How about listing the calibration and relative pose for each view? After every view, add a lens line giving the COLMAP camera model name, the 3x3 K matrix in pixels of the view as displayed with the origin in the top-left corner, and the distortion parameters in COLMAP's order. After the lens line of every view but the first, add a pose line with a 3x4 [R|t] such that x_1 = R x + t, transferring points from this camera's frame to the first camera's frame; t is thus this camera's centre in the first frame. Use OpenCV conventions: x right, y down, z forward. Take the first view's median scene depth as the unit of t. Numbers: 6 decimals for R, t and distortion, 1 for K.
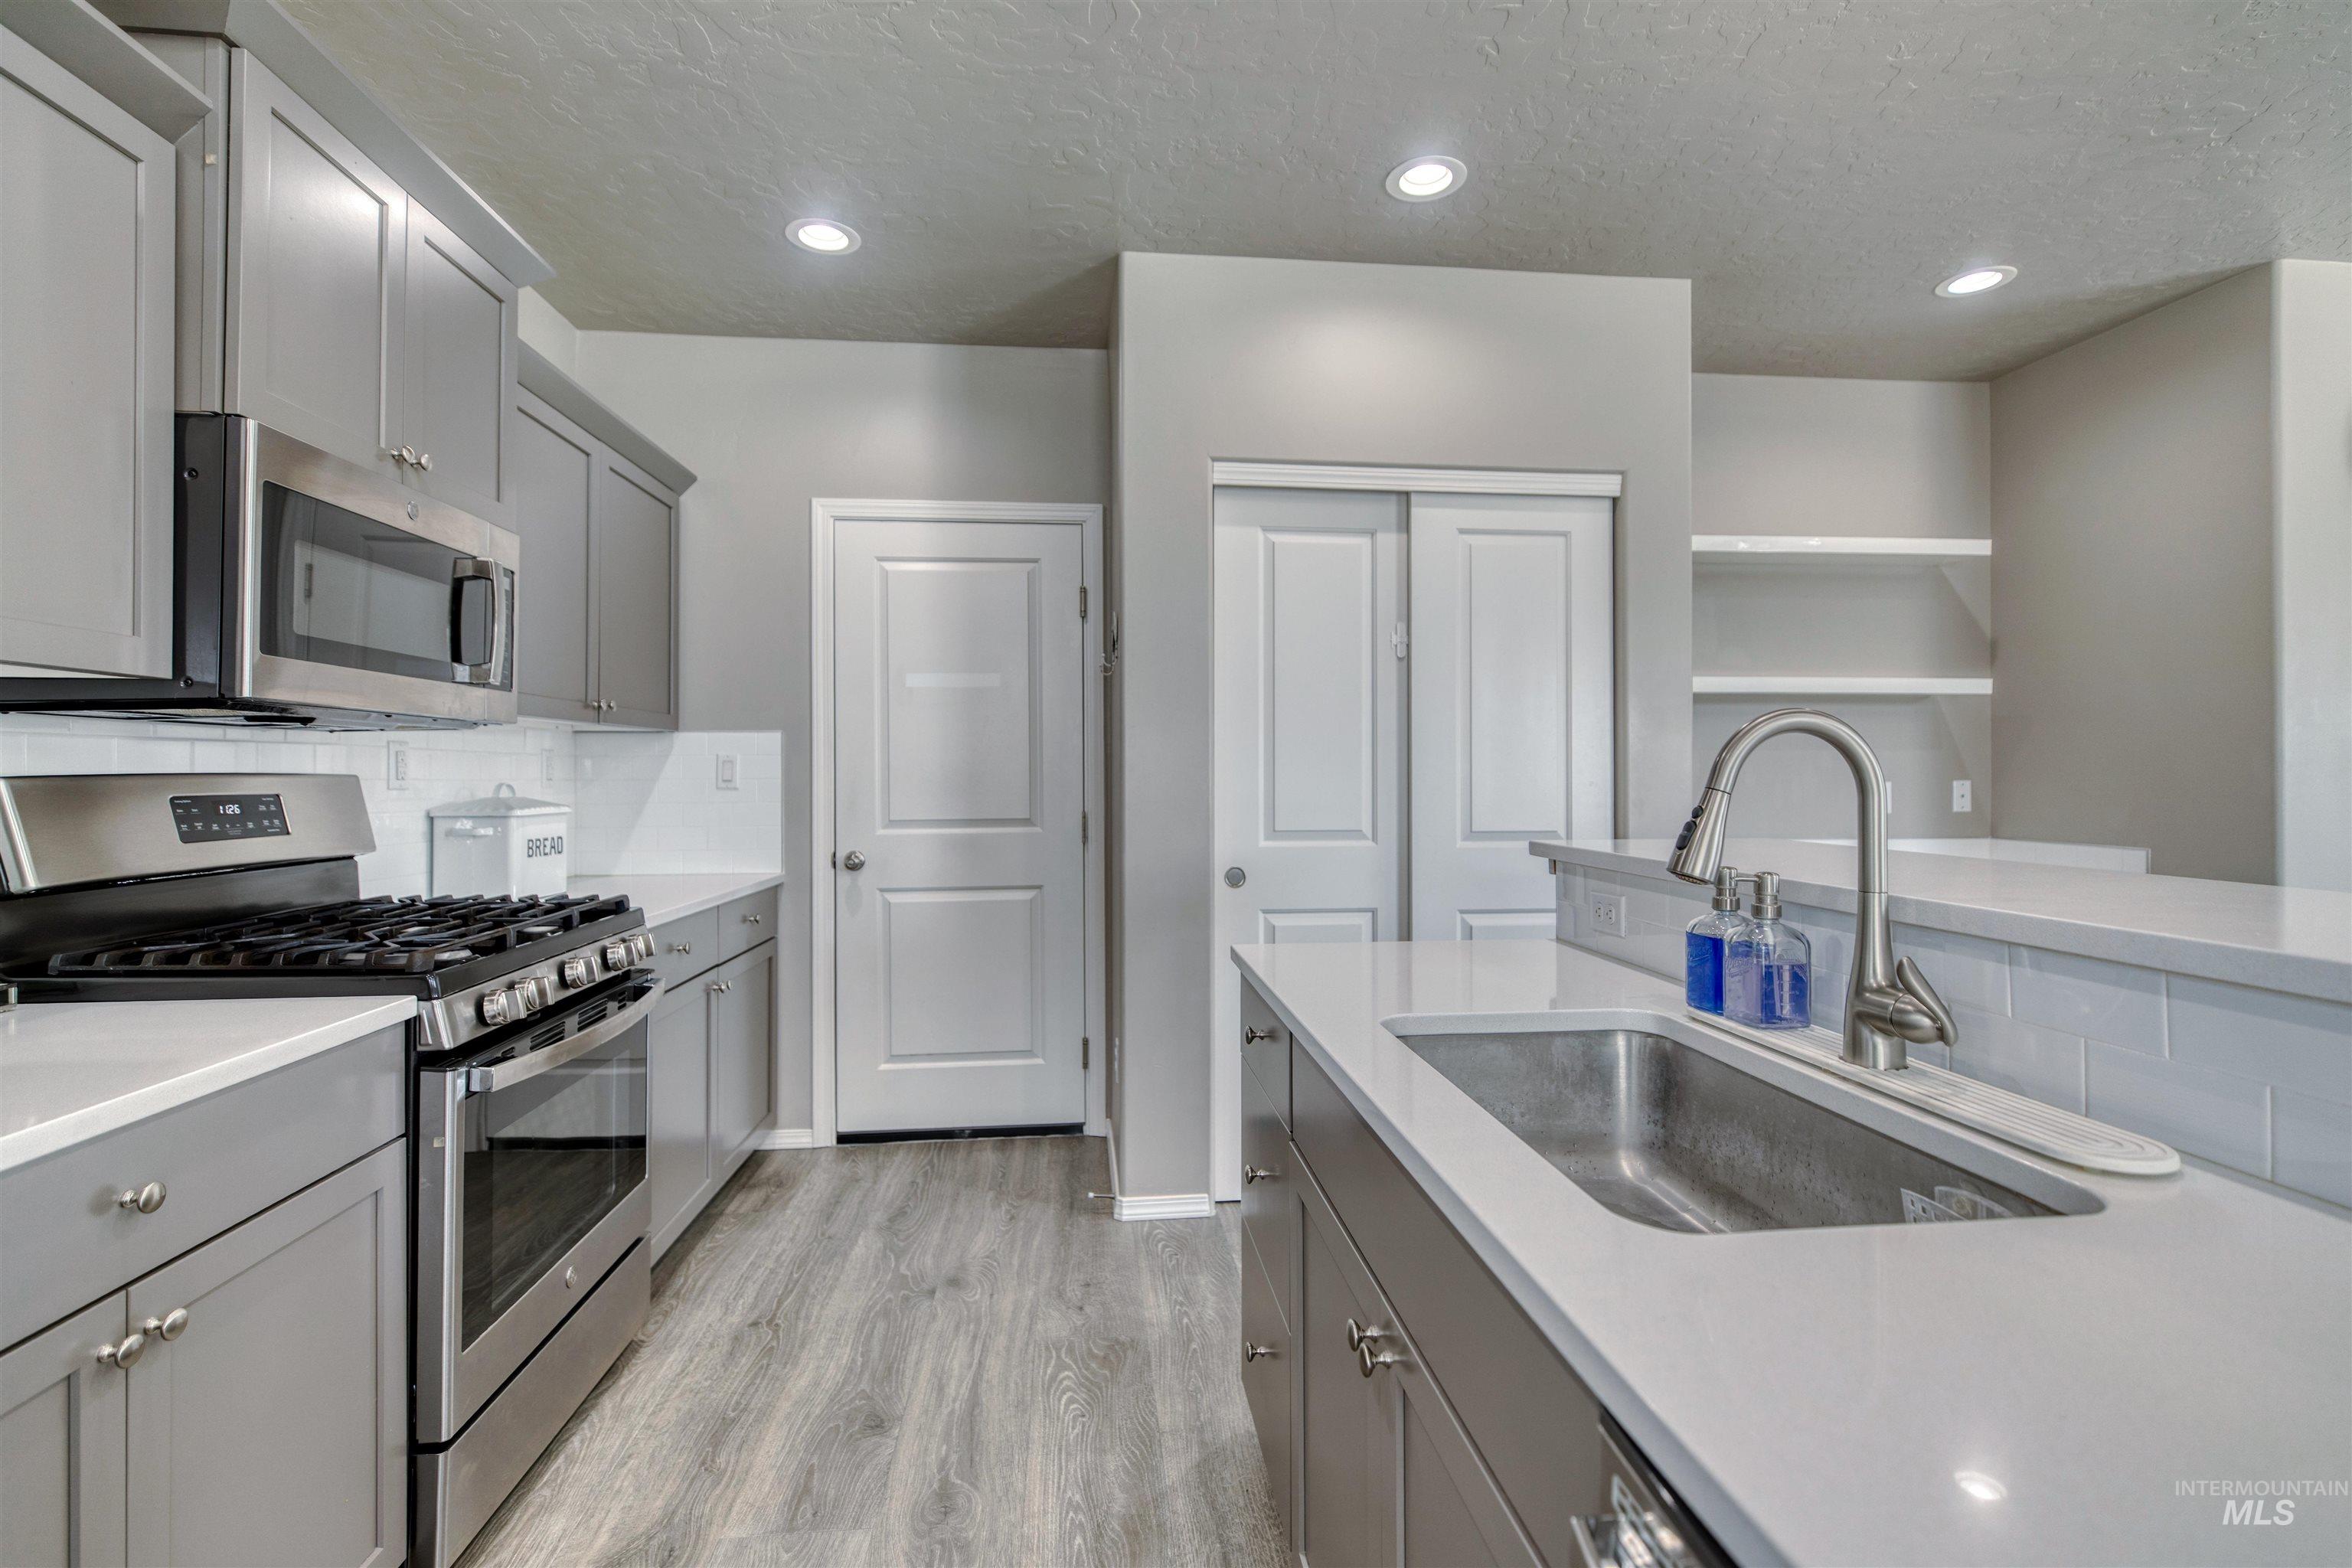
lens RADIAL K [[1063.3, 0, 1176.9], [0, 1063.3, 775.9], [0, 0, 1]] dist [-0.000594, -0.000025]
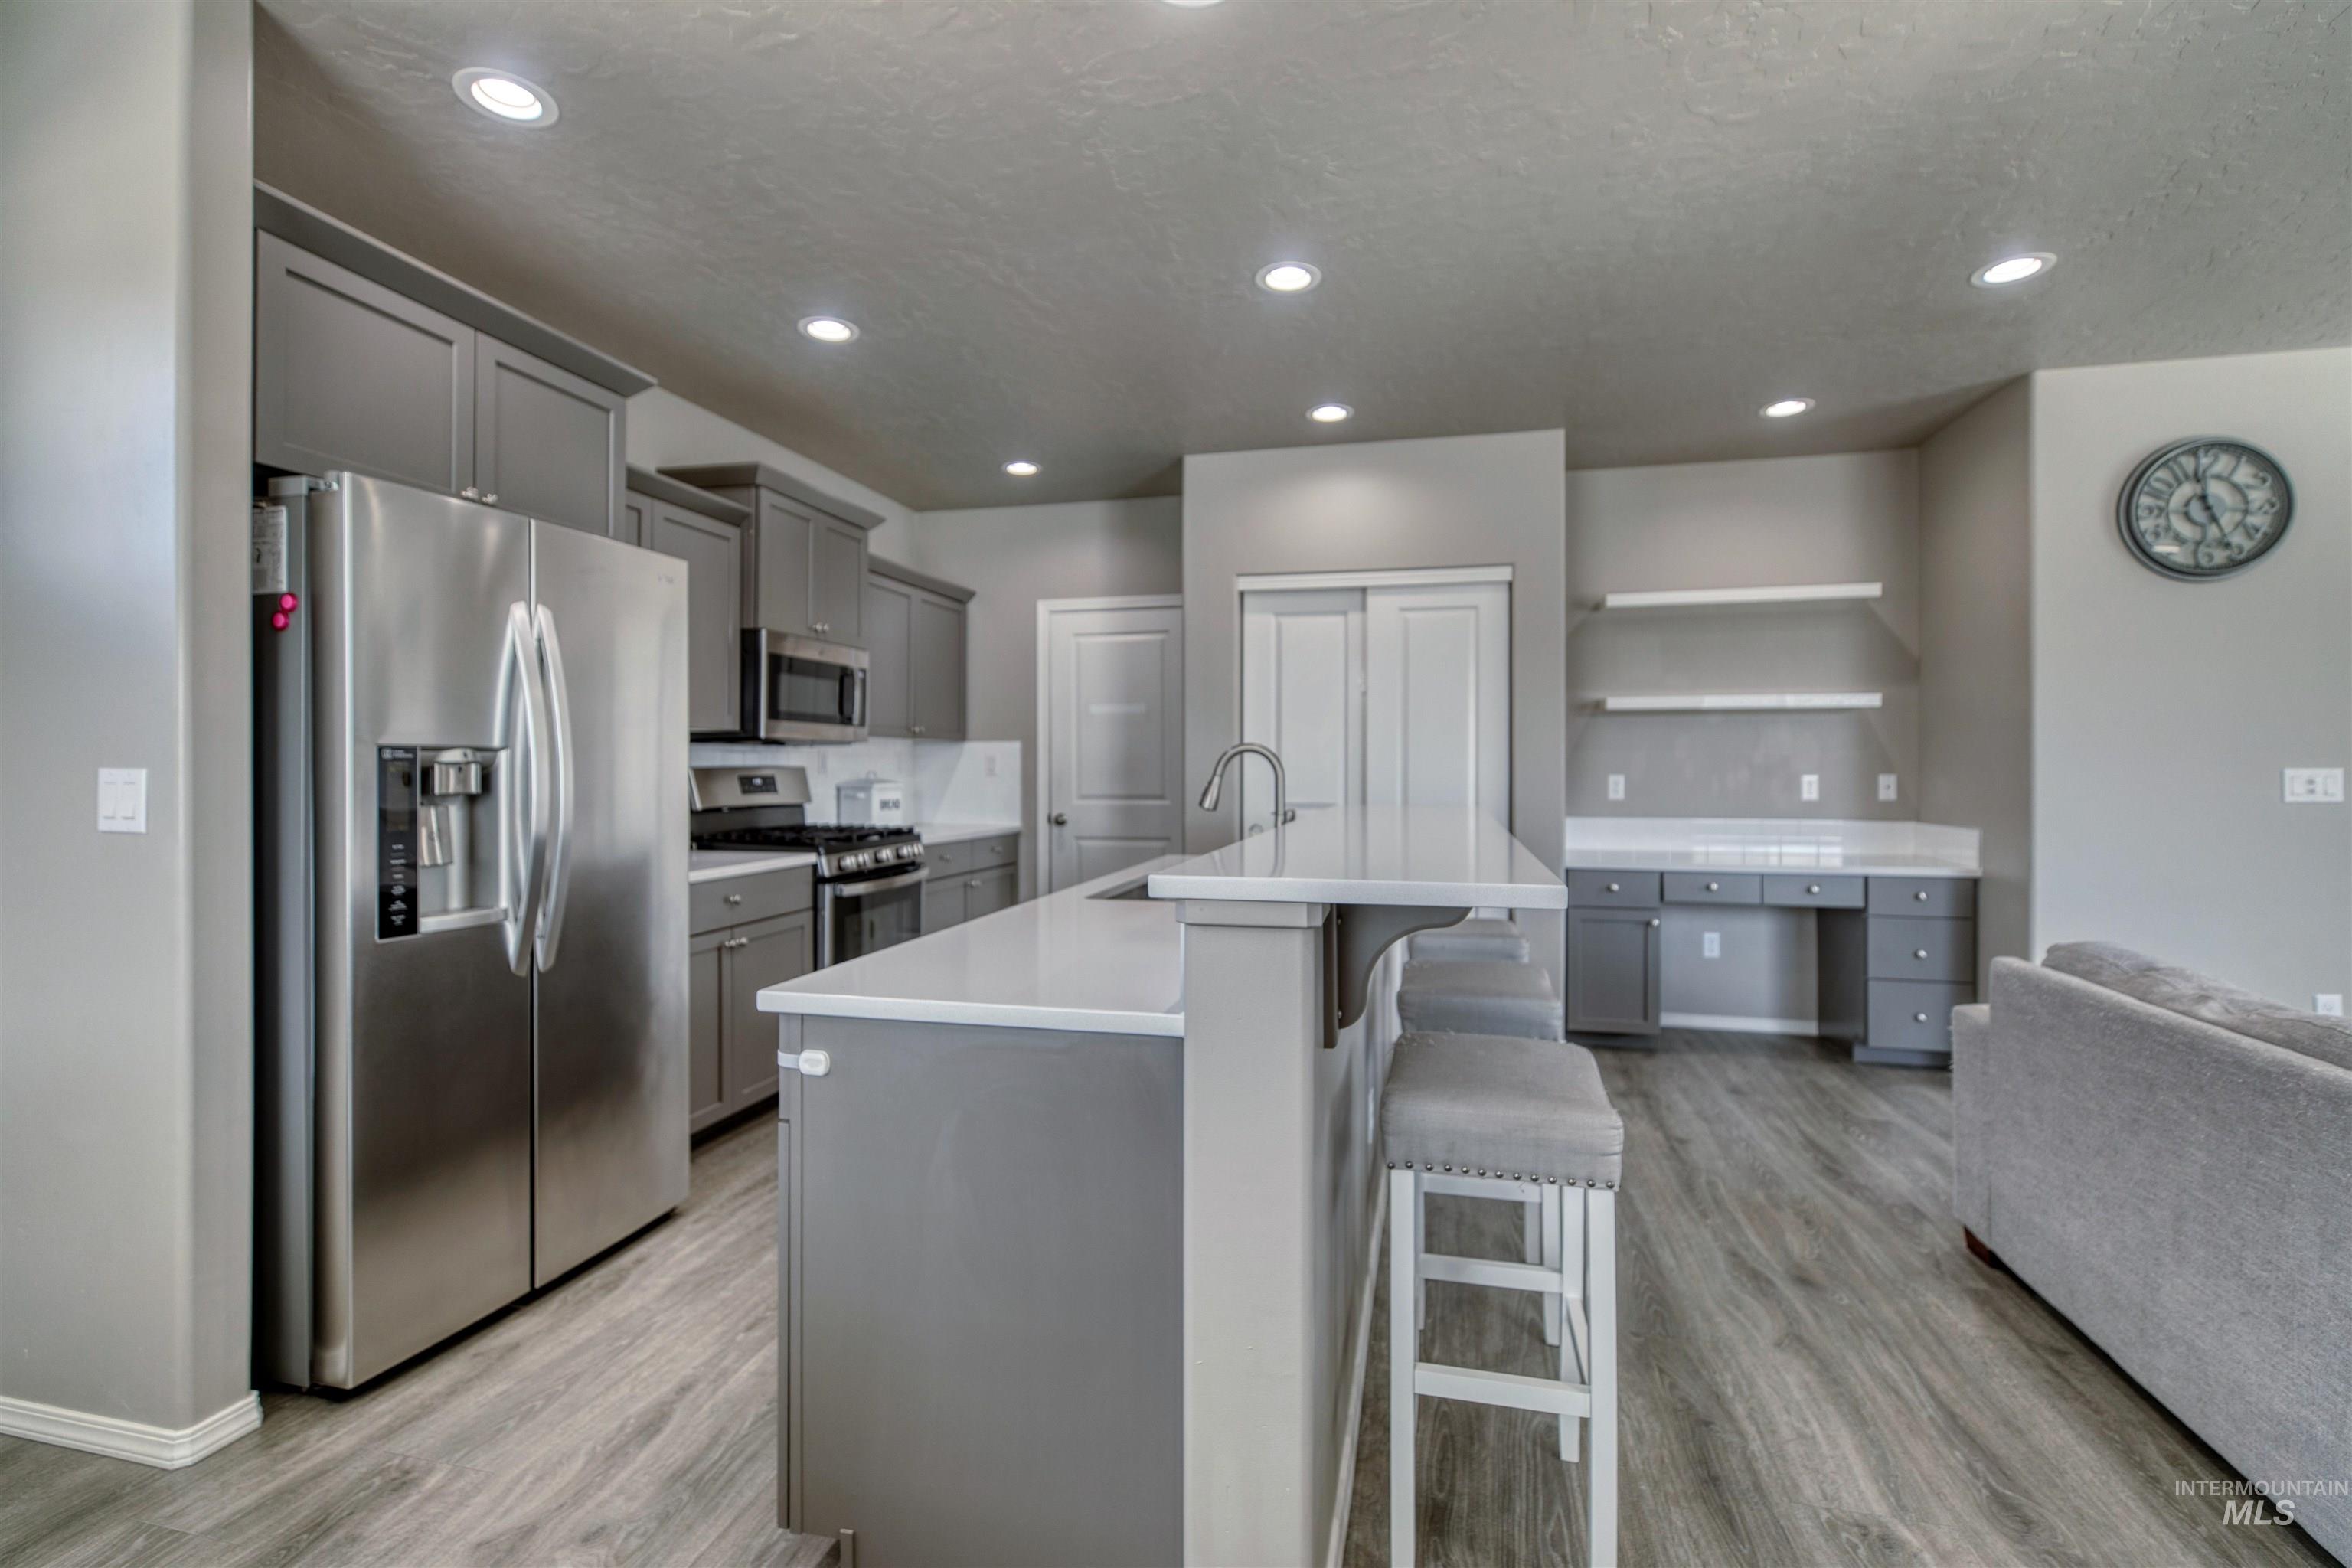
lens RADIAL K [[1032.0, 0, 1166.6], [0, 1032.0, 771.0], [0, 0, 1]] dist [0.003202, -0.000103]
pose [[0.939450, 0.004989, -0.342649, 0.522808], [-0.003384, 0.999980, 0.005282, -0.004999], [0.342669, -0.003803, 0.939448, -0.588482]]
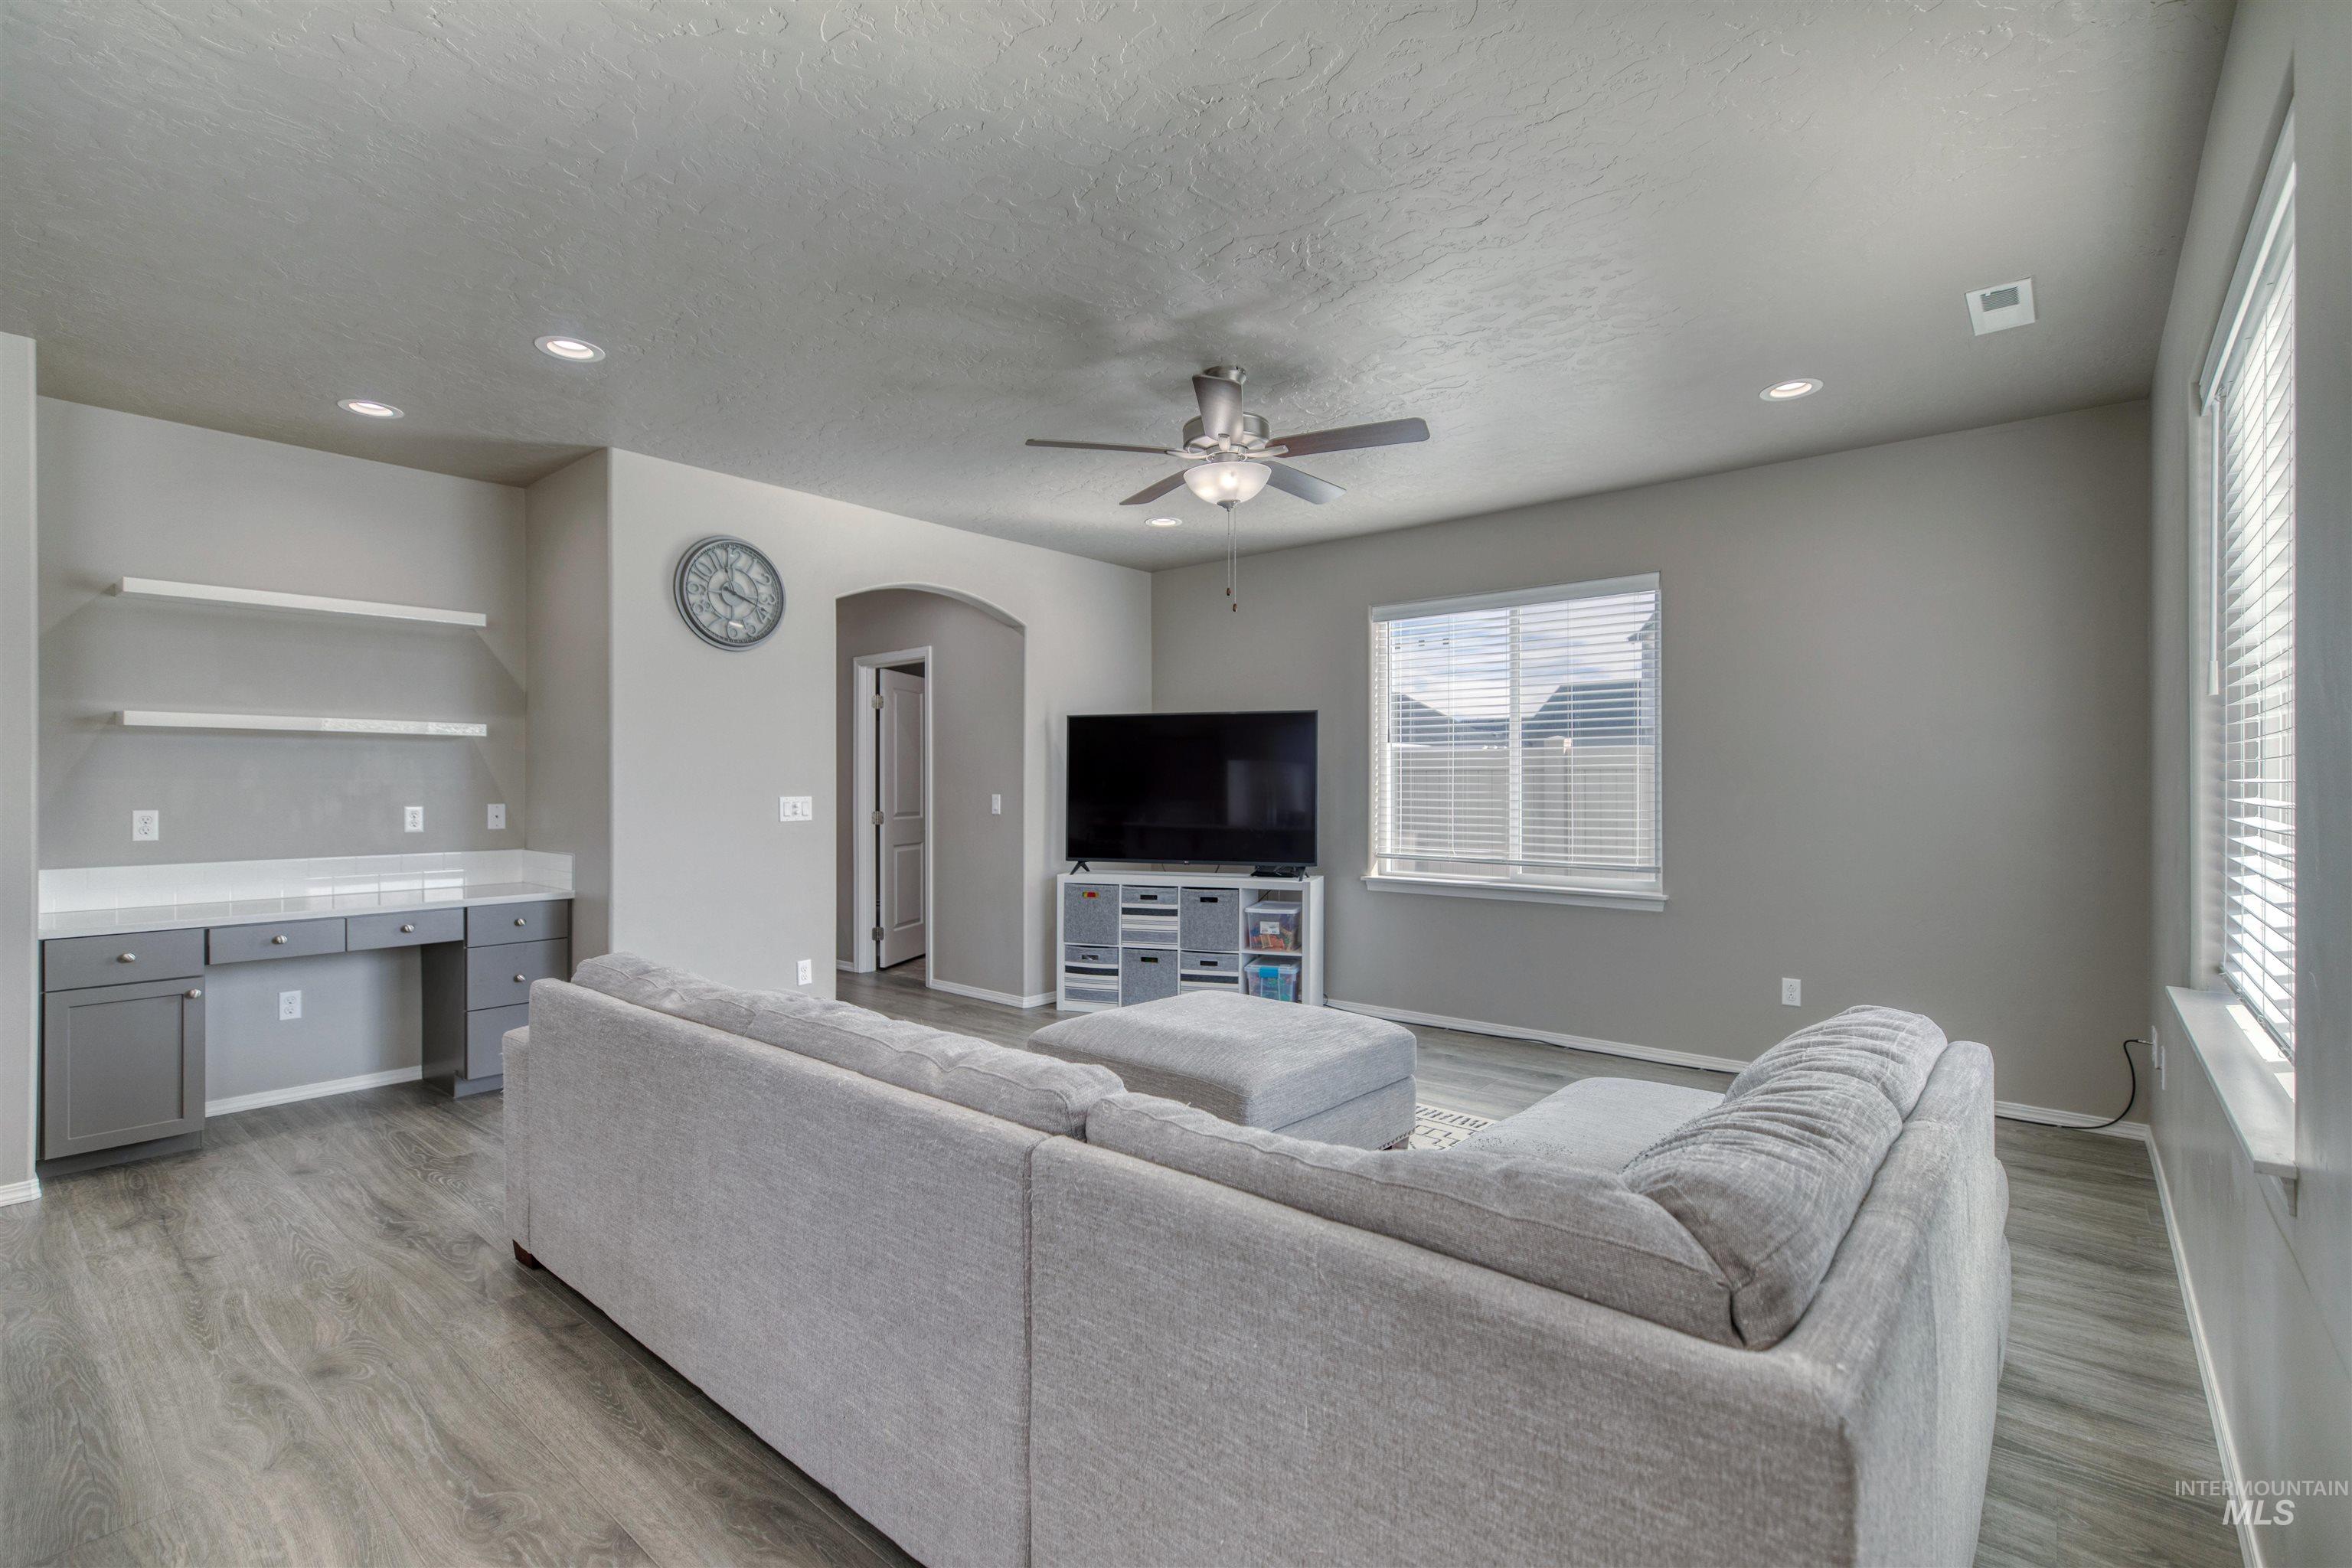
lens RADIAL K [[1046.0, 0, 1176.0], [0, 1046.0, 784.0], [0, 0, 1]] dist [0.001168, 0.000420]
pose [[0.720552, 0.003951, 0.693390, 0.662998], [-0.003205, 0.999992, -0.002368, -0.026983], [-0.693394, -0.000516, 0.720559, -0.623405]]
